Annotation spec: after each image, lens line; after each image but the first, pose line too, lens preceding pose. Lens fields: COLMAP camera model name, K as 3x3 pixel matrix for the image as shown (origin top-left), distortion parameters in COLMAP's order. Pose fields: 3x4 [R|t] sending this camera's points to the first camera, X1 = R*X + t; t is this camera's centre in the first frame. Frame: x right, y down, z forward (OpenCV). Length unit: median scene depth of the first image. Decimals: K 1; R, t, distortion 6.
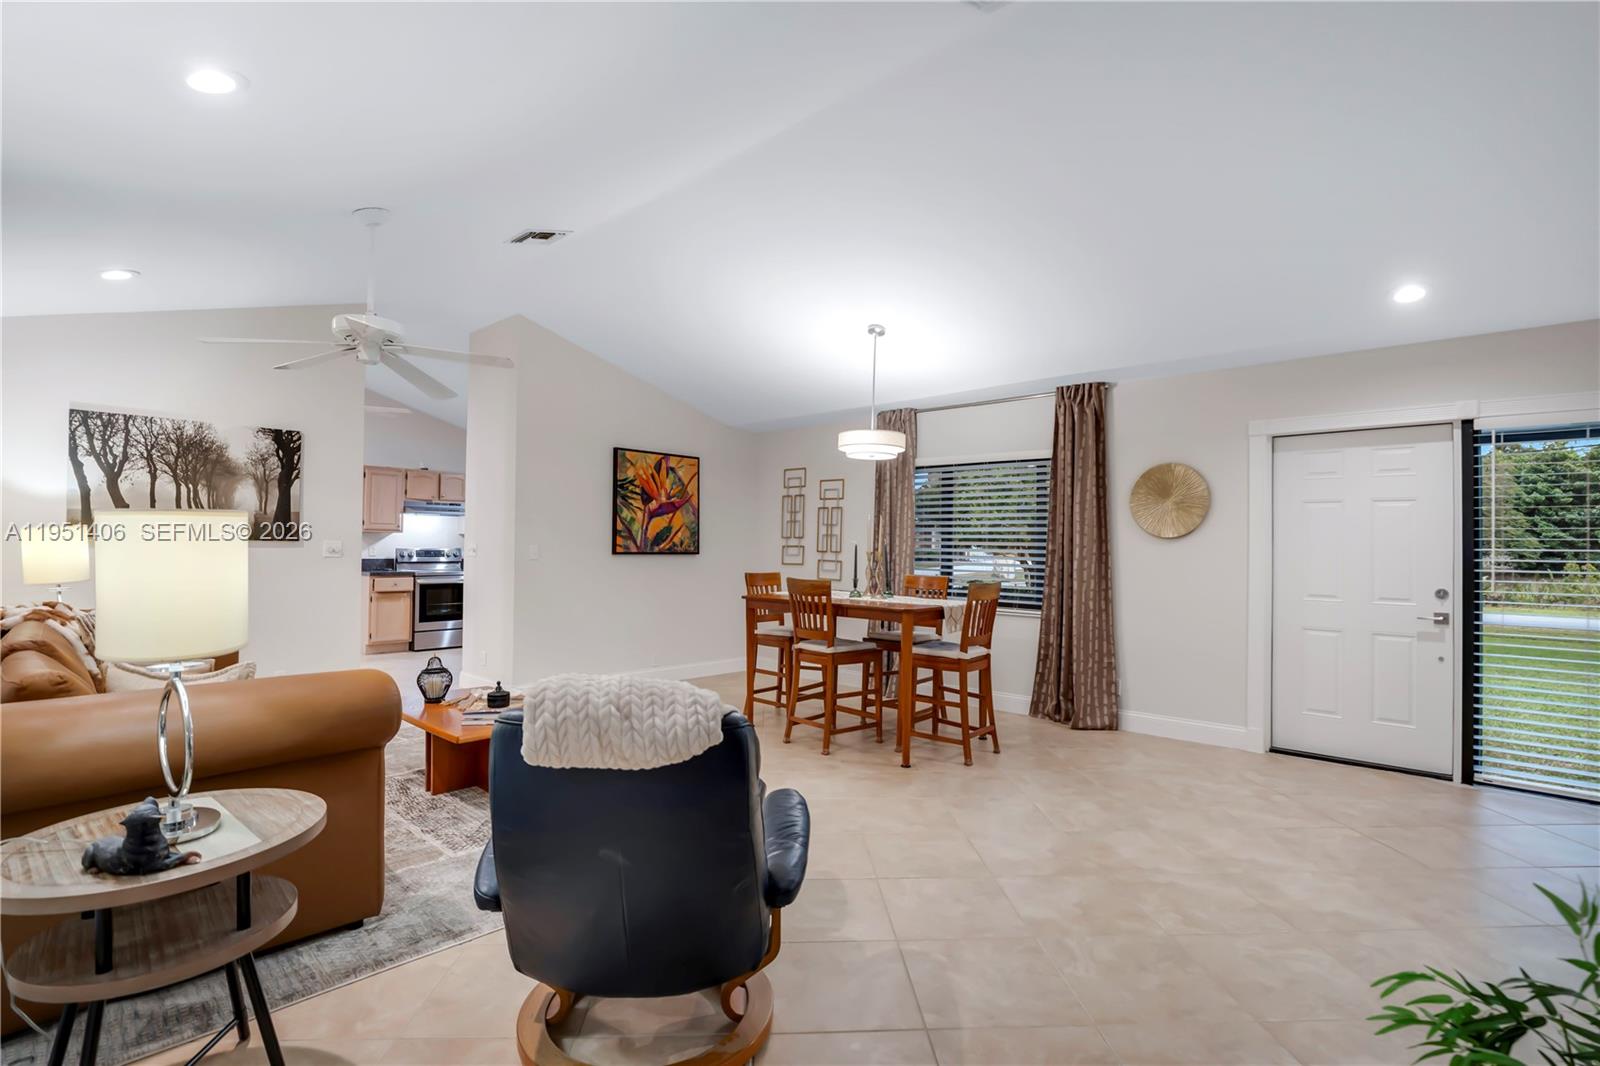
lens RADIAL K [[744.5, 0, 807.0], [0, 744.5, 528.3], [0, 0, 1]] dist [-0.022944, 0.007083]
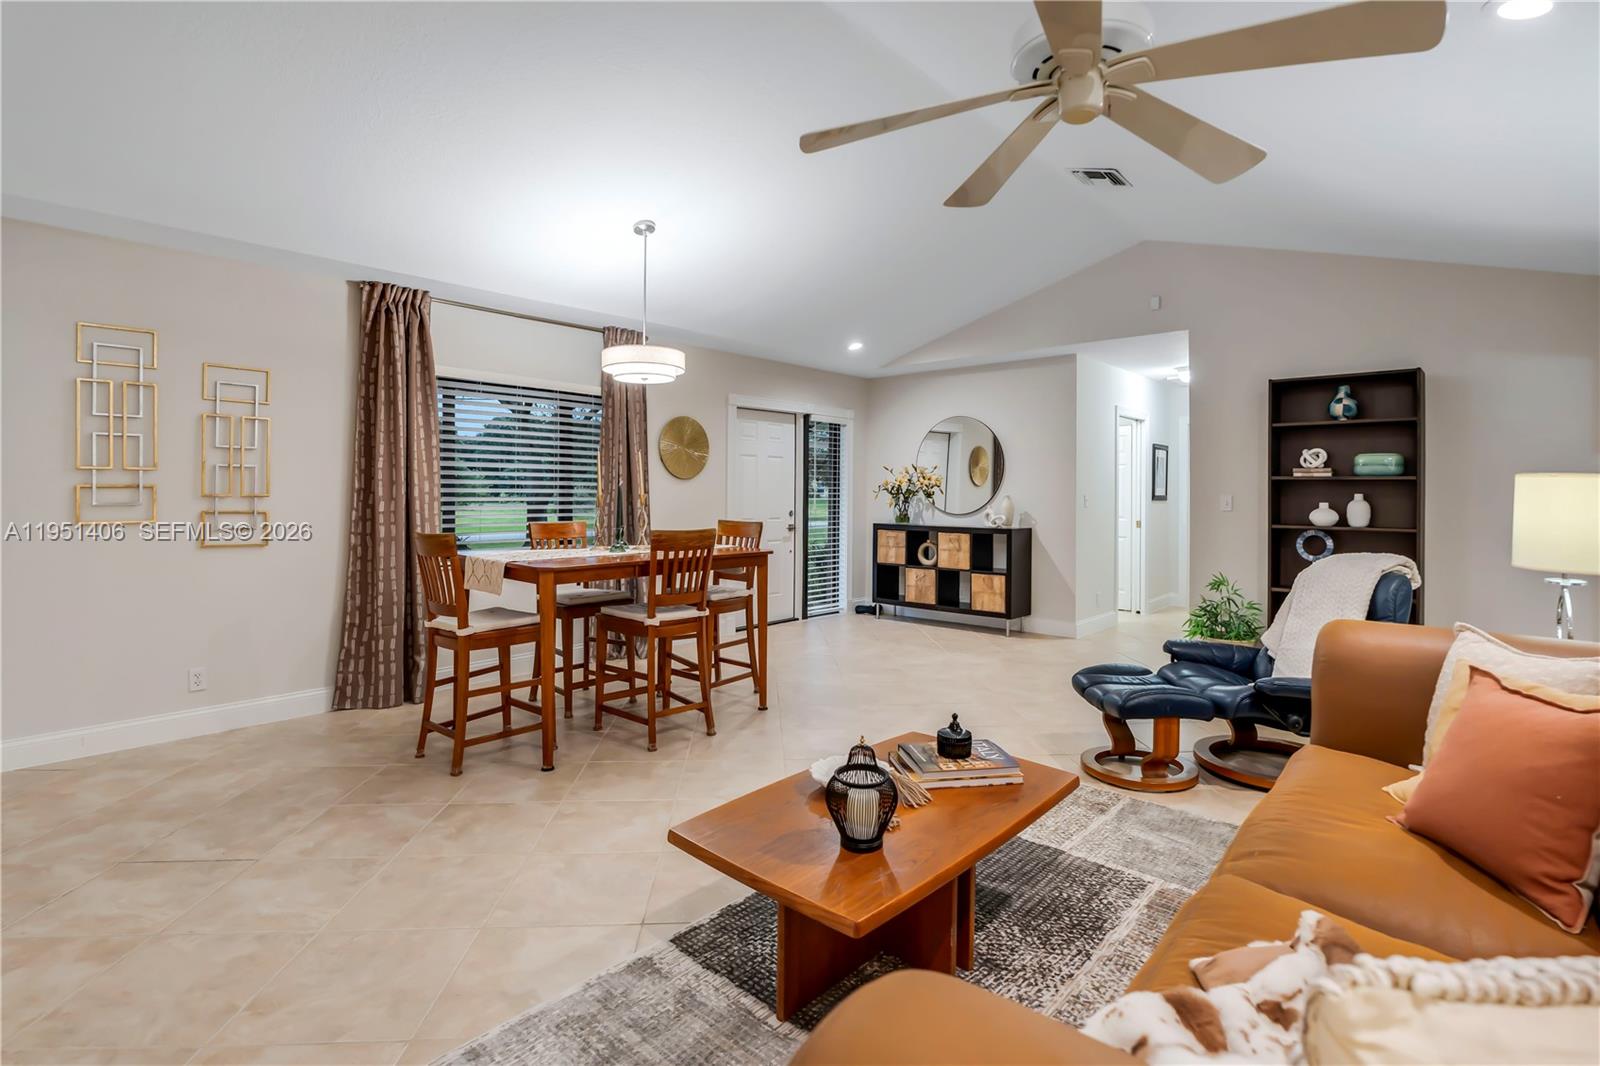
lens RADIAL K [[771.0, 0, 795.1], [0, 771.0, 491.9], [0, 0, 1]] dist [0.000485, 0.000318]
pose [[0.000146, -0.013210, 0.999913, -0.744109], [-0.027410, 0.999537, 0.013209, 0.012478], [-0.999624, -0.027410, -0.000216, 0.796046]]
